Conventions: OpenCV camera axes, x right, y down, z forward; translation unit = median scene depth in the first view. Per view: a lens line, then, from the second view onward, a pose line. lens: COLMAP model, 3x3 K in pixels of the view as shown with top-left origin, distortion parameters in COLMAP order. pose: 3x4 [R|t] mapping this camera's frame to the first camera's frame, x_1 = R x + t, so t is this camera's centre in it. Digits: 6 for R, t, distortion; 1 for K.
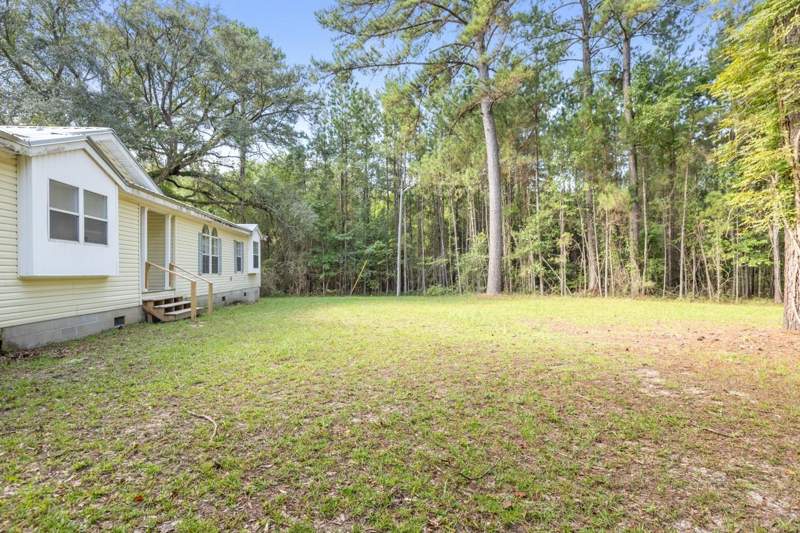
lens RADIAL K [[409.8, 0, 394.0], [0, 409.8, 268.6], [0, 0, 1]] dist [-0.001423, -0.000426]
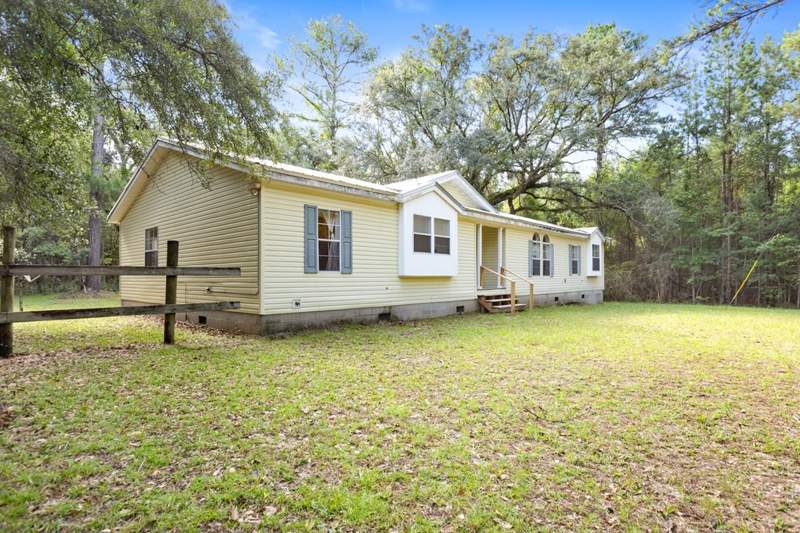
lens RADIAL K [[409.8, 0, 394.0], [0, 409.8, 268.6], [0, 0, 1]] dist [-0.001423, -0.000426]
pose [[0.656261, -0.008215, -0.754489, 0.157545], [0.001630, 0.999954, -0.009470, 0.002970], [0.754532, 0.004985, 0.656244, -0.050439]]
